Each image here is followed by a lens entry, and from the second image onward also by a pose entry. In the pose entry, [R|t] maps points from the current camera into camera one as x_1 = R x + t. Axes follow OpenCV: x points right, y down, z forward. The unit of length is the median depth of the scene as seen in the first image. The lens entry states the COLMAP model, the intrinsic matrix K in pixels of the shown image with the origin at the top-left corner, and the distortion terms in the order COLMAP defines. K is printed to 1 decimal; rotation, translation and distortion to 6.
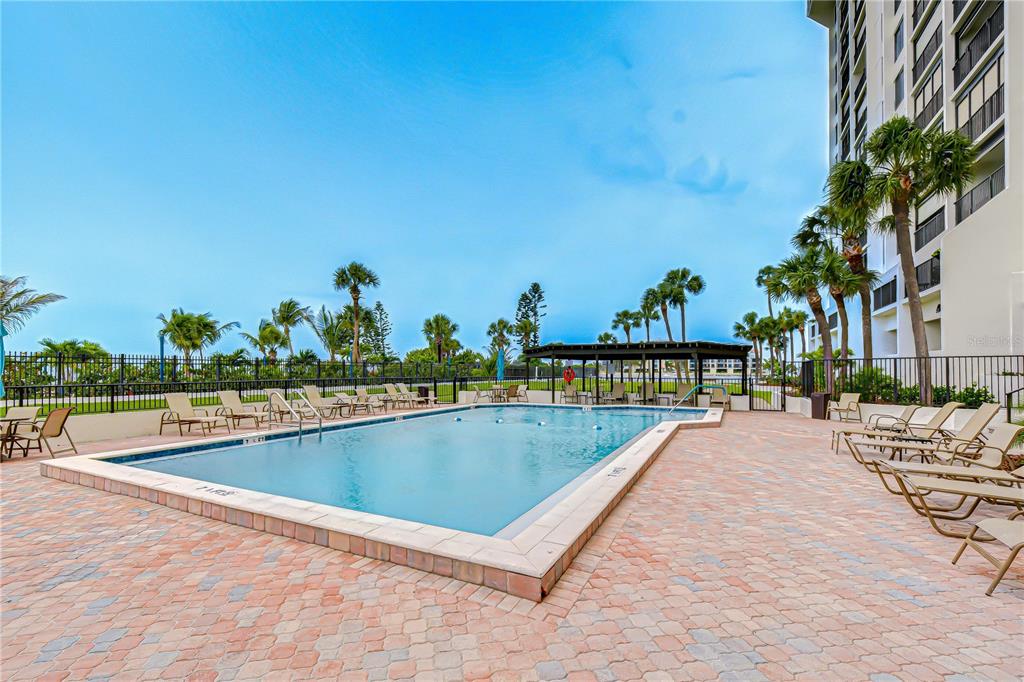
lens RADIAL K [[465.7, 0, 515.7], [0, 465.7, 362.4], [0, 0, 1]] dist [0.002311, 0.000533]
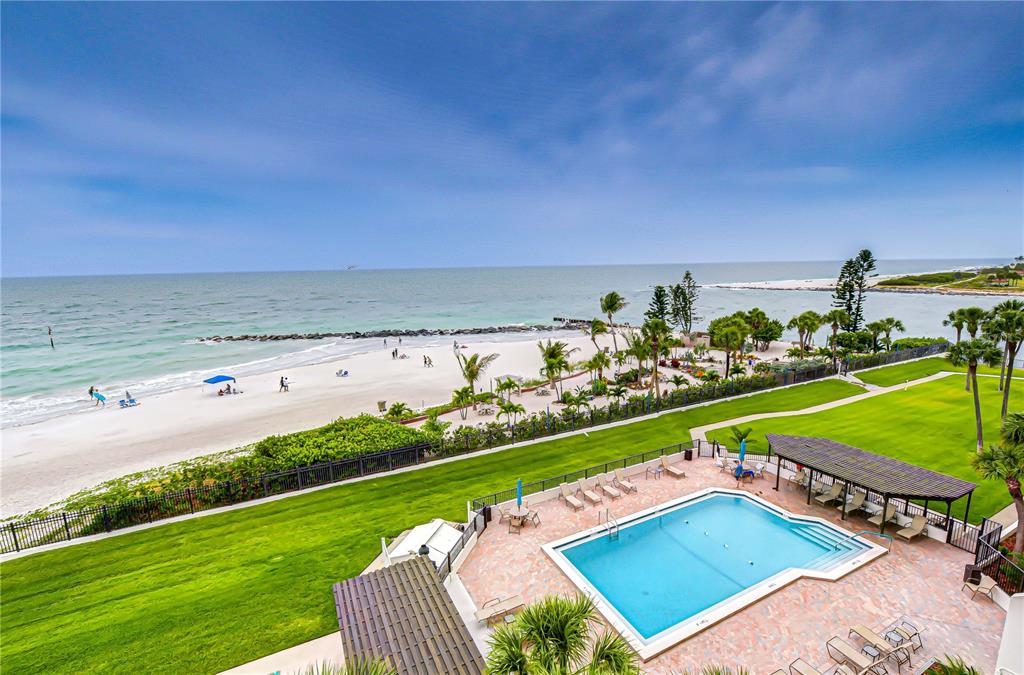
lens RADIAL K [[479.1, 0, 525.1], [0, 479.1, 337.9], [0, 0, 1]] dist [0.000774, -0.002176]
pose [[0.808057, 0.090406, -0.582125, 0.066382], [0.000617, 0.988024, 0.154301, -0.150727], [0.589103, -0.125043, 0.798324, -0.142581]]
